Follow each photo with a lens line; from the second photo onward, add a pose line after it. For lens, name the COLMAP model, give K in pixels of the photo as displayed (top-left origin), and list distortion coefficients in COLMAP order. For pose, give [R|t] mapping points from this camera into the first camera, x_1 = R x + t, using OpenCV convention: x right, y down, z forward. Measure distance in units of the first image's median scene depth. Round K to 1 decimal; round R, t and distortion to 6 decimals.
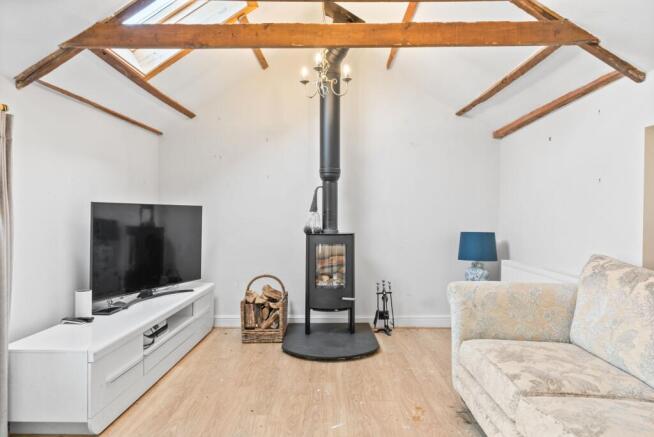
lens RADIAL K [[438.7, 0, 327.1], [0, 438.7, 229.4], [0, 0, 1]] dist [0.000750, -0.002861]
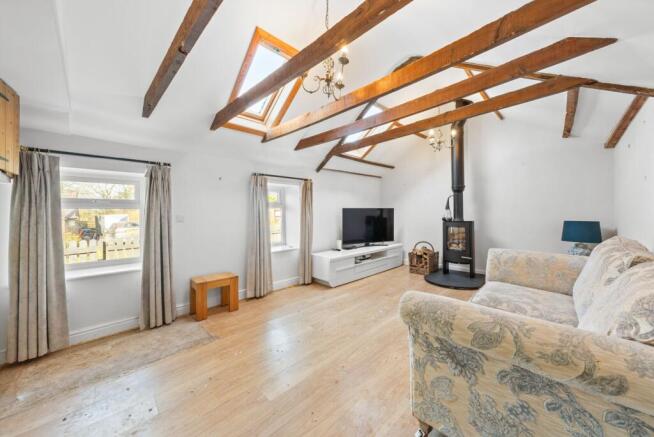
lens RADIAL K [[229.1, 0, 327.0], [0, 229.1, 218.5], [0, 0, 1]] dist [0.000067, 0.000011]
pose [[0.703539, 0.001199, -0.710656, 0.305577], [-0.008568, 0.999940, -0.006796, 0.010200], [0.710605, 0.010870, 0.703507, -0.058951]]
